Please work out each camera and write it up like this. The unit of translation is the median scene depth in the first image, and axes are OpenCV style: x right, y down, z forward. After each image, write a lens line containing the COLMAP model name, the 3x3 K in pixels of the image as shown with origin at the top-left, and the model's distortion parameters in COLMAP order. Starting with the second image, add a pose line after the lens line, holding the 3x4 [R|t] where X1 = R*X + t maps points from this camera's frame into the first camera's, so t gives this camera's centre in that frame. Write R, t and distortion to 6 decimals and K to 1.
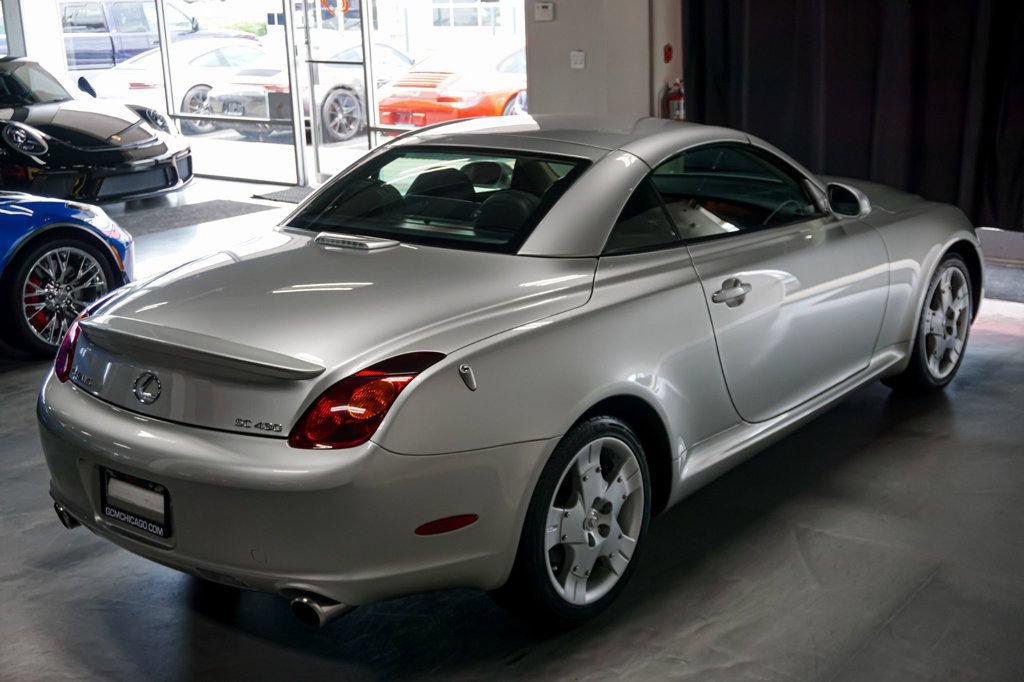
lens RADIAL K [[1280.7, 0, 512.2], [0, 1280.7, 339.8], [0, 0, 1]] dist [0.012351, 0.006922]
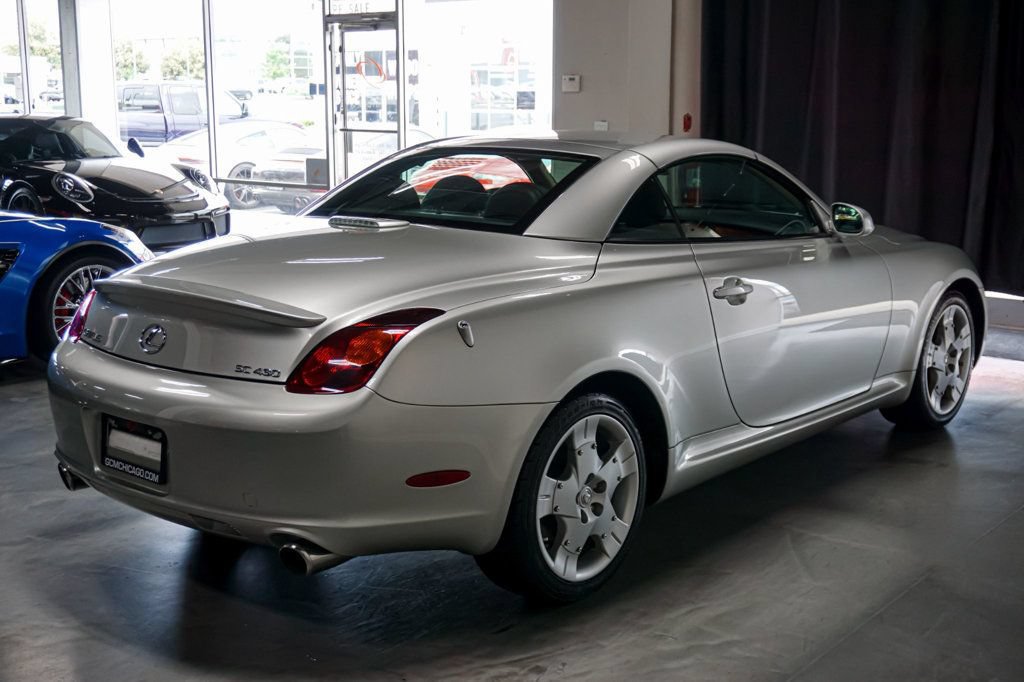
lens RADIAL K [[1235.4, 0, 511.4], [0, 1235.4, 337.3], [0, 0, 1]] dist [0.002638, 0.021131]
pose [[0.998894, 0.041451, -0.022201, 0.020023], [-0.043118, 0.995796, -0.080812, 0.094344], [0.018758, 0.081680, 0.996482, 0.023096]]
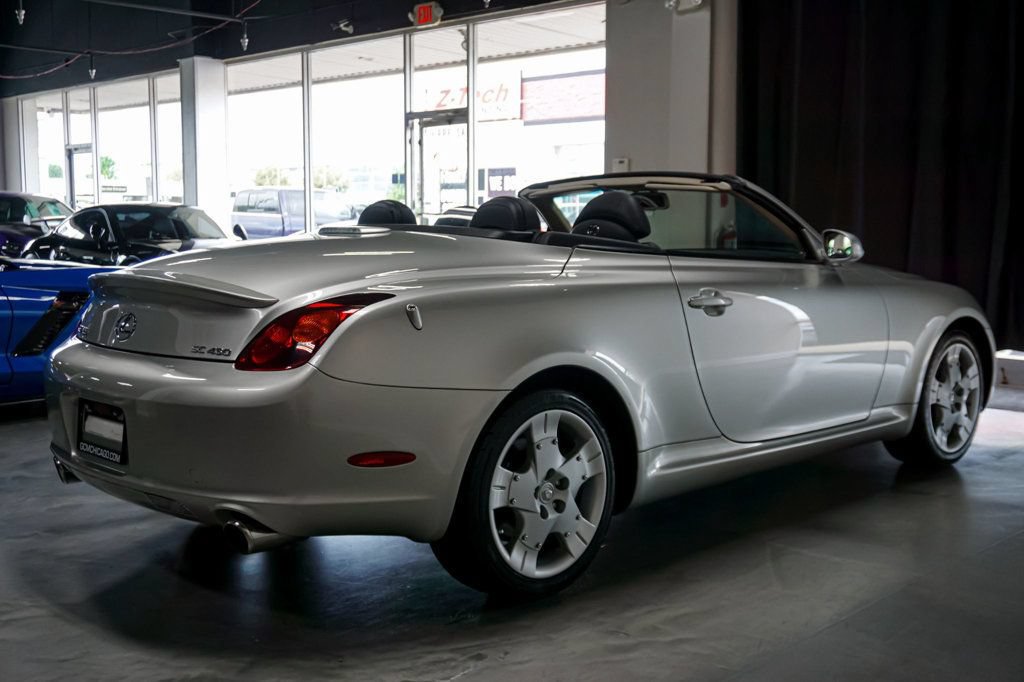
lens RADIAL K [[1111.7, 0, 511.3], [0, 1111.7, 343.4], [0, 0, 1]] dist [0.003811, 0.015392]
pose [[0.992741, 0.050272, -0.109264, 0.120922], [-0.066762, 0.985979, -0.152930, 0.155986], [0.100044, 0.159115, 0.982178, 0.118834]]
